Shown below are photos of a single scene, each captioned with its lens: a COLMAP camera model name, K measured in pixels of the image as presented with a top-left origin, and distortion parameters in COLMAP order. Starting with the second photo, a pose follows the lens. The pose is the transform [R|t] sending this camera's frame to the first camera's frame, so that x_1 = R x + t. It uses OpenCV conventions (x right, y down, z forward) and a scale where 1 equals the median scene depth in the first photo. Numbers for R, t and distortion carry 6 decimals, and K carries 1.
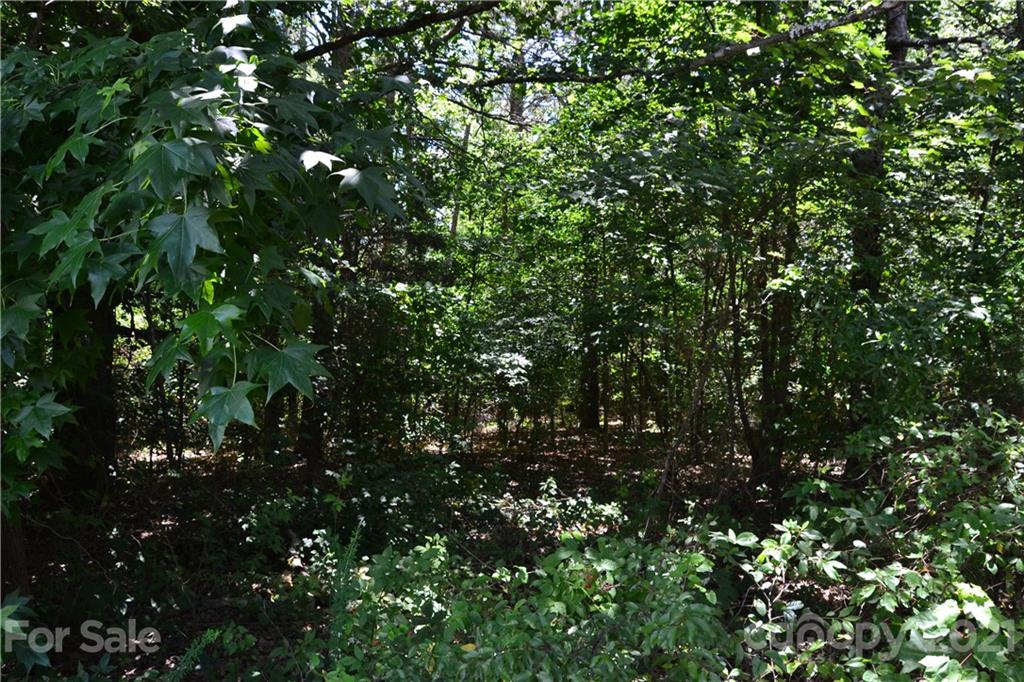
lens RADIAL K [[821.5, 0, 513.2], [0, 821.5, 343.0], [0, 0, 1]] dist [-0.095439, 0.049390]
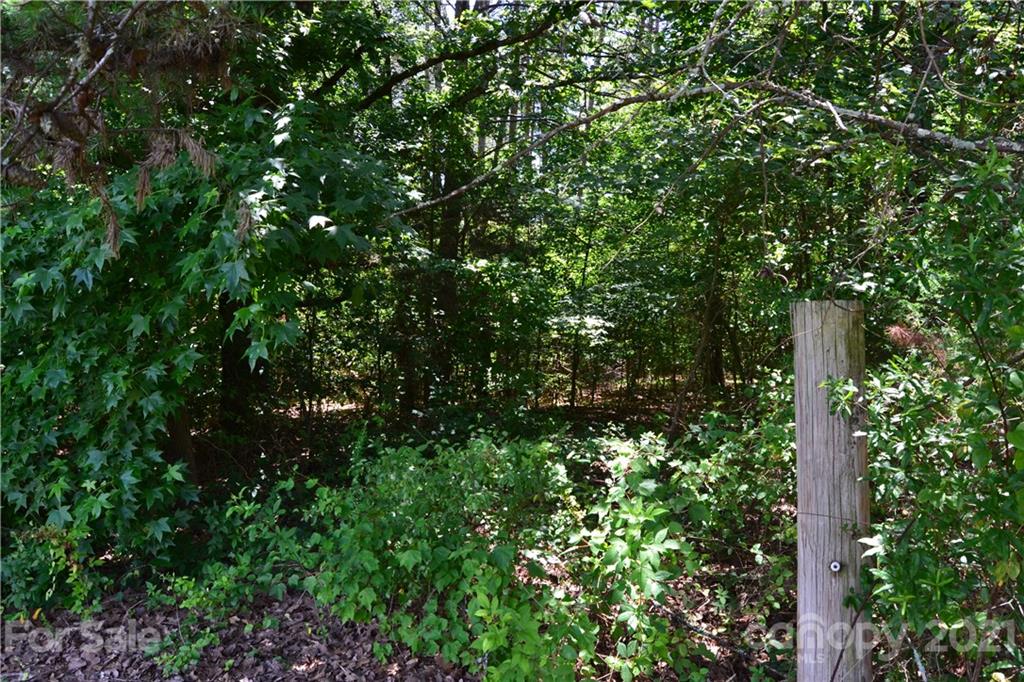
lens RADIAL K [[821.5, 0, 513.2], [0, 821.5, 343.0], [0, 0, 1]] dist [-0.095439, 0.049390]
pose [[0.982127, -0.001347, -0.188216, 0.171334], [0.010516, 0.998805, 0.047721, -0.009434], [0.187927, -0.048847, 0.980968, -0.237961]]
